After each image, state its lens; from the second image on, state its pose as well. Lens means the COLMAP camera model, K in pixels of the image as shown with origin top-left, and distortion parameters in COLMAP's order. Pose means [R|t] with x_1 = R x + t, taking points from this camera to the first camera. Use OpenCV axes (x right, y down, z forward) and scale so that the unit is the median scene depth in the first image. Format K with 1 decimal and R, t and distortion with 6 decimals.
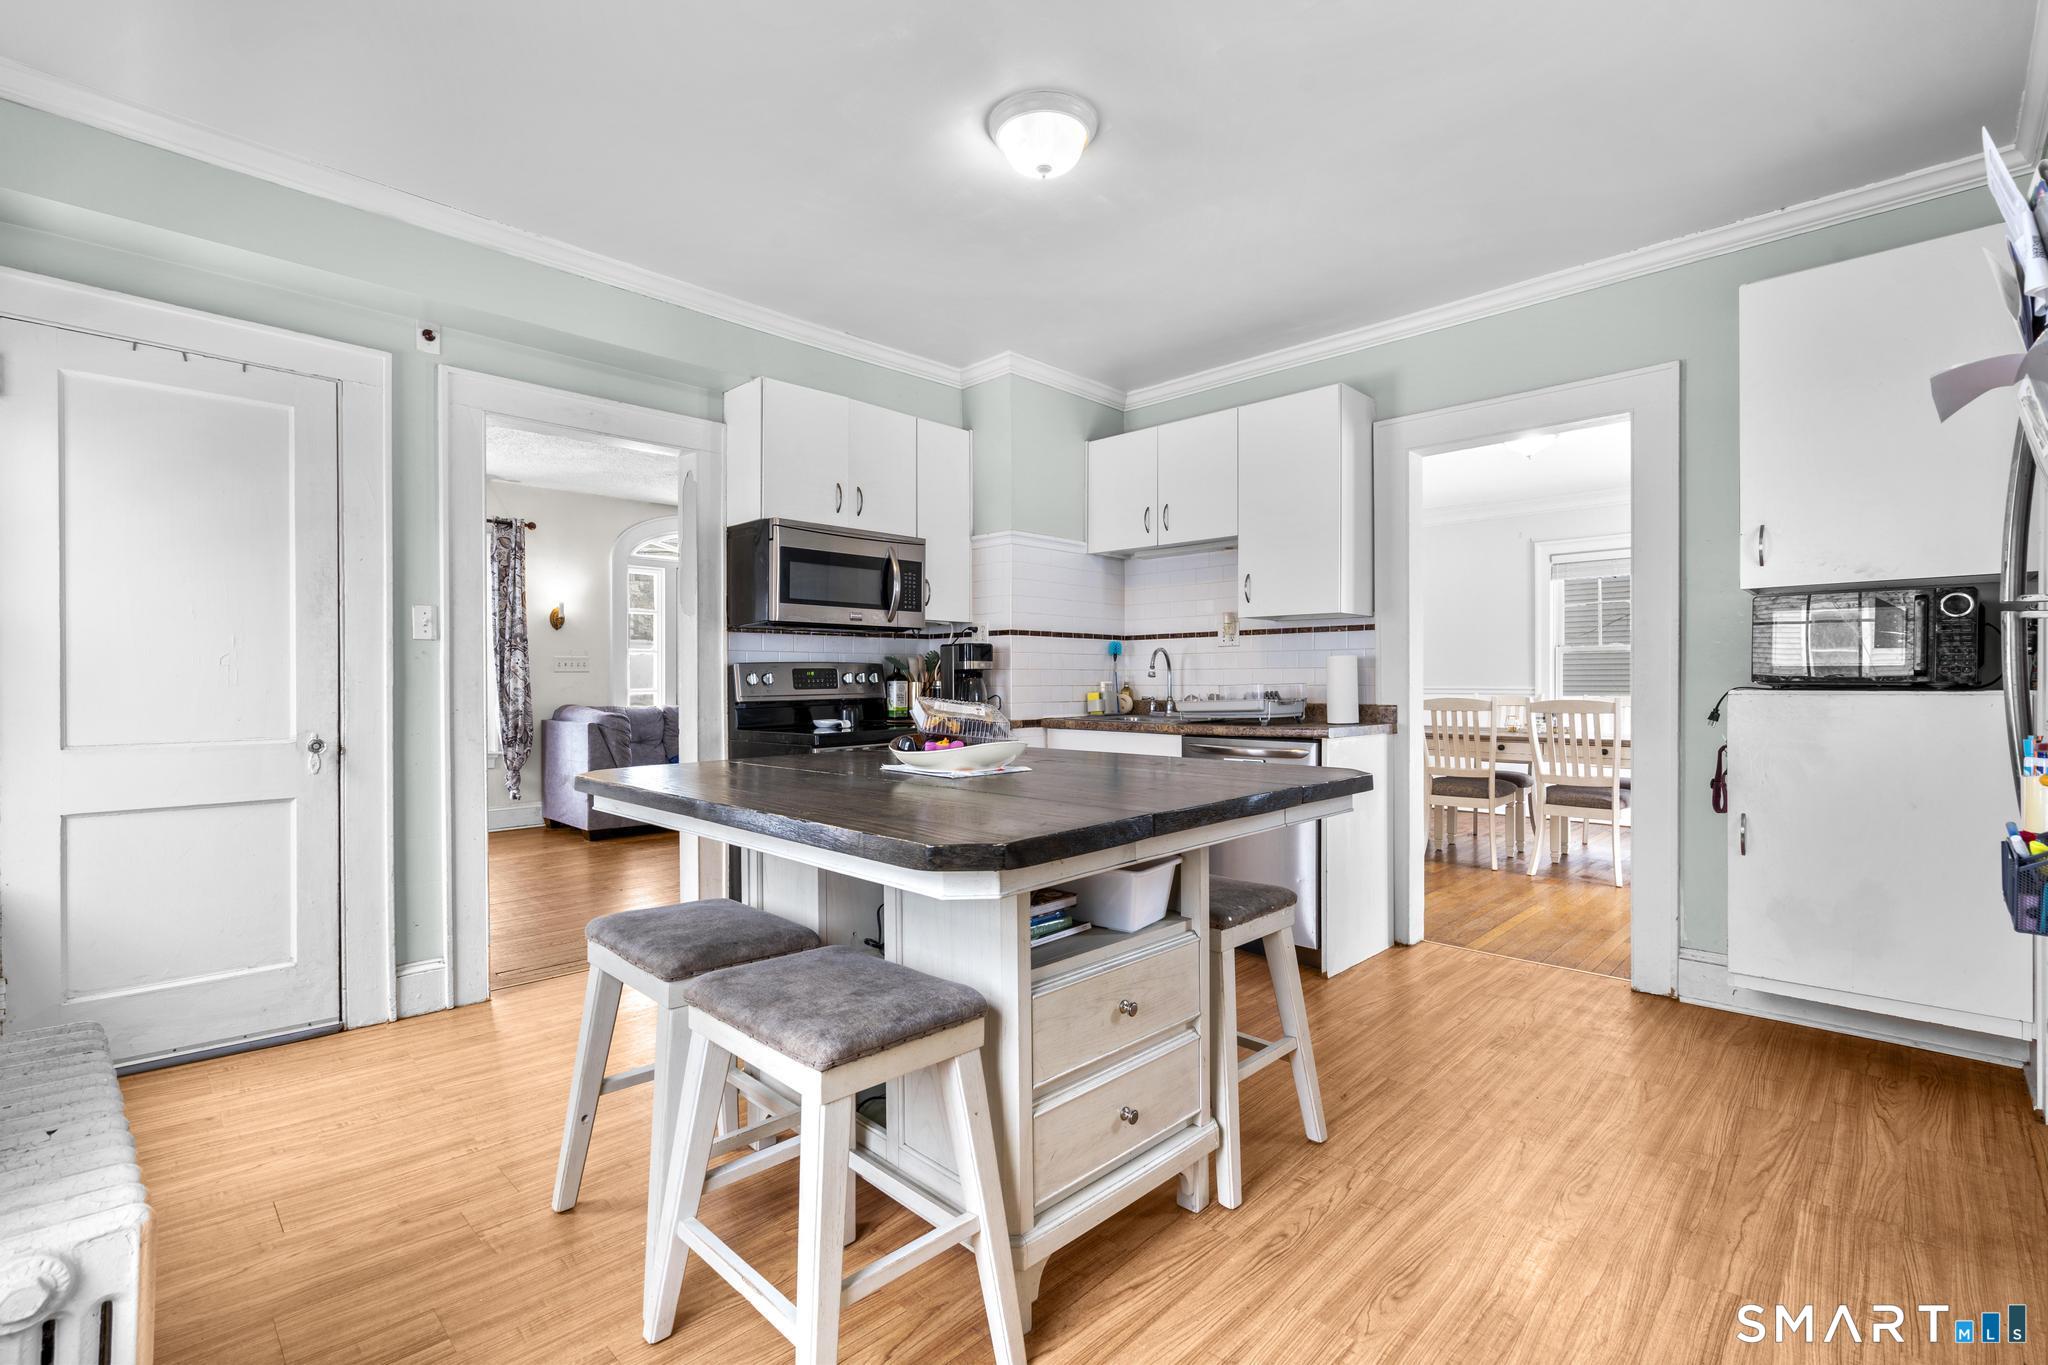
lens RADIAL K [[917.3, 0, 1020.5], [0, 917.3, 685.2], [0, 0, 1]] dist [-0.011417, 0.008295]
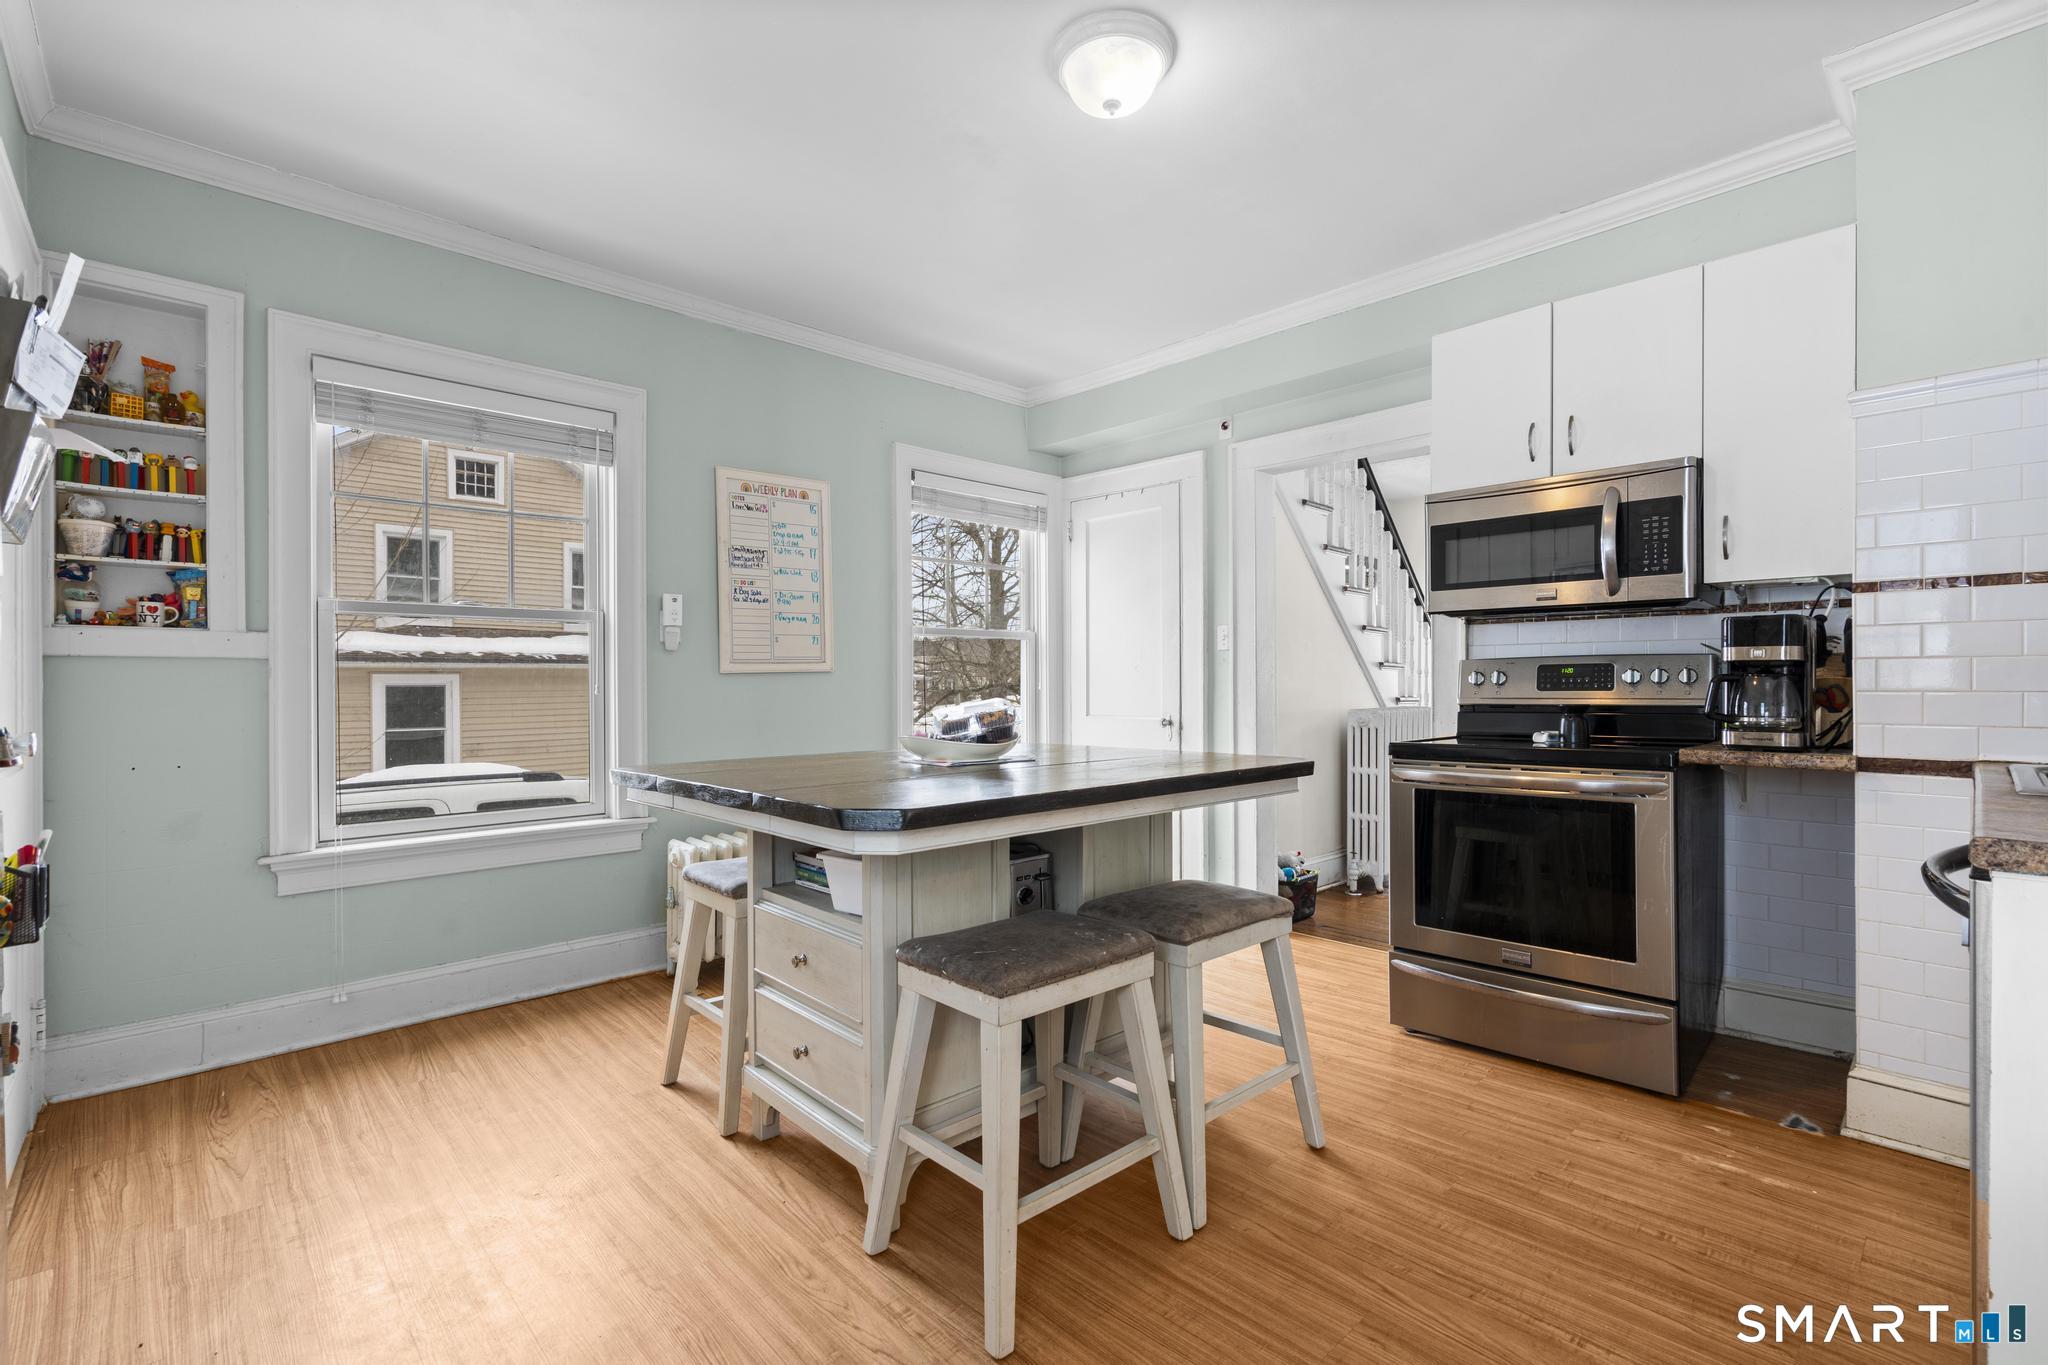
lens RADIAL K [[917.3, 0, 1020.5], [0, 917.3, 685.2], [0, 0, 1]] dist [-0.011417, 0.008295]
pose [[-0.039281, 0.005902, -0.999211, 0.579363], [-0.001963, 0.999980, 0.005984, -0.004544], [0.999226, 0.002196, -0.039269, 0.598948]]
